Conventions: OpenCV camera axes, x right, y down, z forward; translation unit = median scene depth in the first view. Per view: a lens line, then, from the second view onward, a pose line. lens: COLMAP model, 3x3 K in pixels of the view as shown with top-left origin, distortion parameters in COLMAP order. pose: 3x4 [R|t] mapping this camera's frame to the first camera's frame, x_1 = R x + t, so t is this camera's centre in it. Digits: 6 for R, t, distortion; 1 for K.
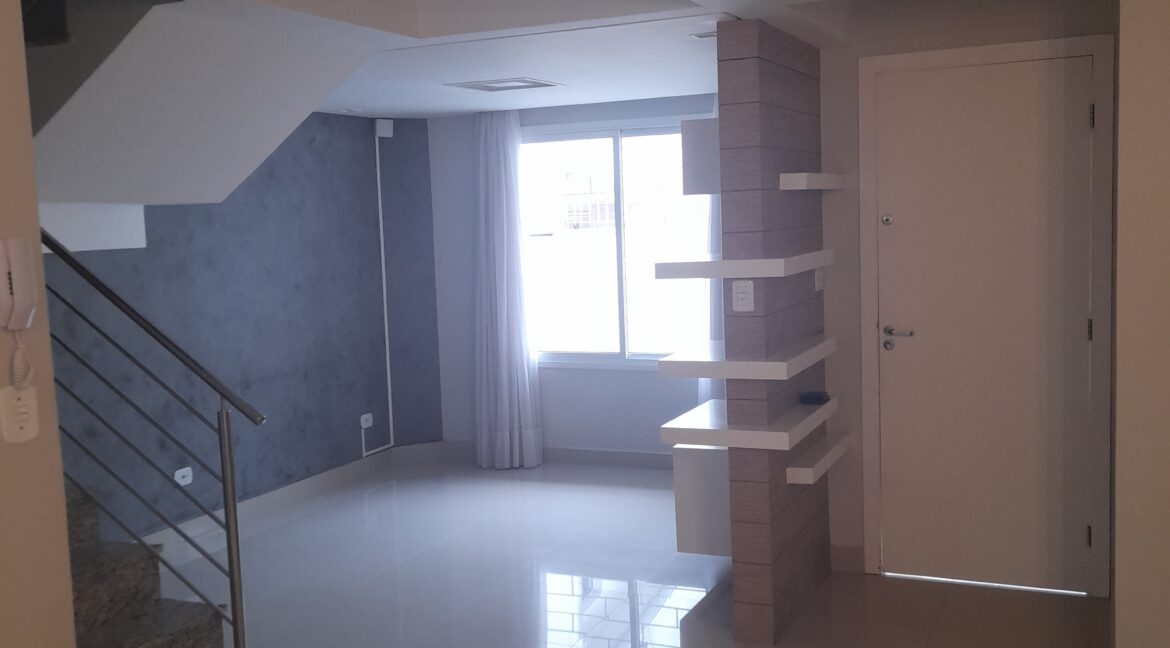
lens RADIAL K [[1150.3, 0, 582.1], [0, 1150.3, 329.7], [0, 0, 1]] dist [0.050441, 0.000000]
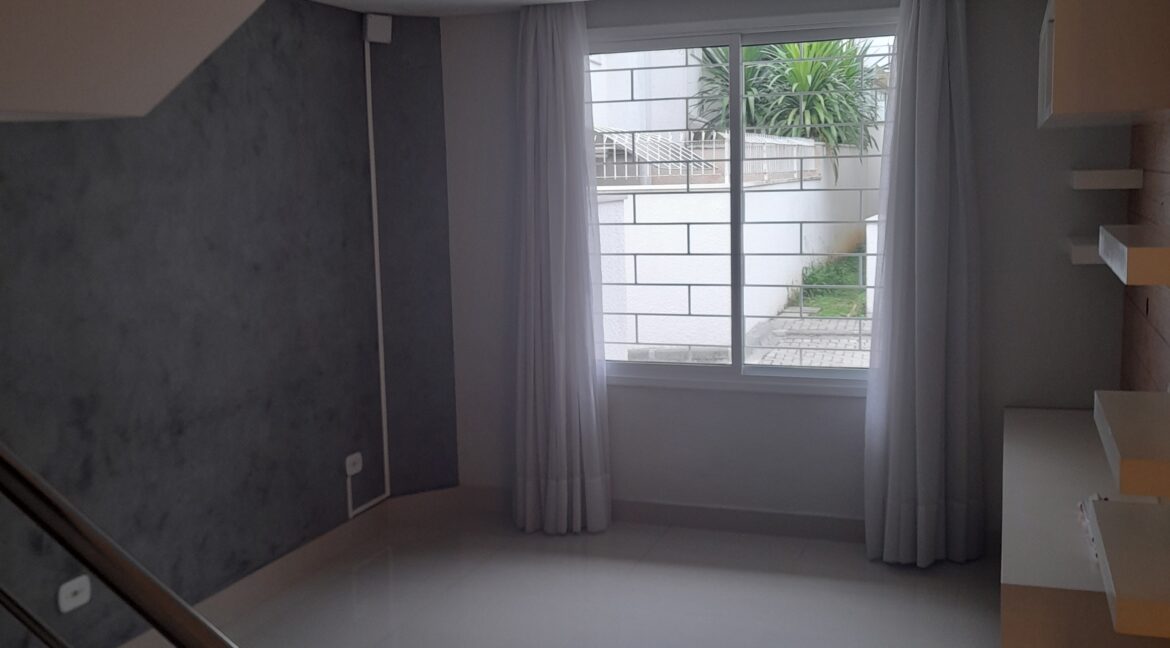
lens RADIAL K [[1150.3, 0, 584.4], [0, 1150.3, 334.6], [0, 0, 1]] dist [0.050441, 0.000000]
pose [[0.996444, -0.000134, 0.084257, -0.110384], [-0.002928, 0.999340, 0.036206, -0.022219], [-0.084207, -0.036324, 0.995786, 0.320159]]
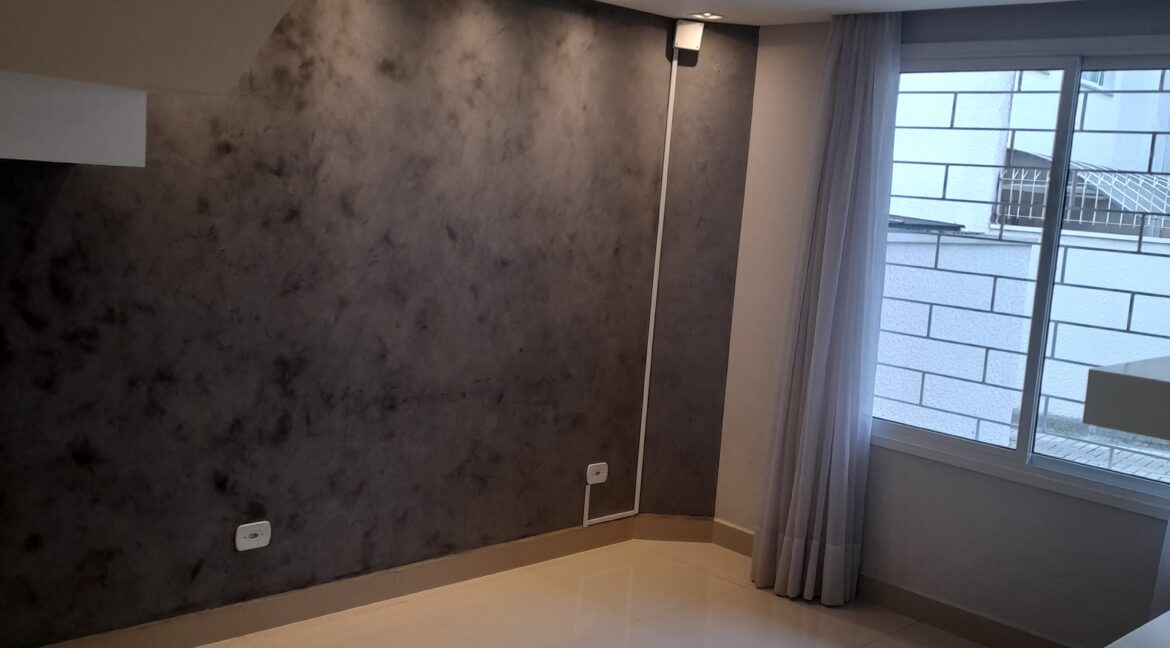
lens RADIAL K [[1150.3, 0, 583.6], [0, 1150.3, 326.7], [0, 0, 1]] dist [0.050441, 0.000000]
pose [[0.925461, 0.152626, -0.346738, 0.024183], [-0.144014, 0.988279, 0.050636, -0.037877], [0.350402, 0.003073, 0.936594, 0.377866]]
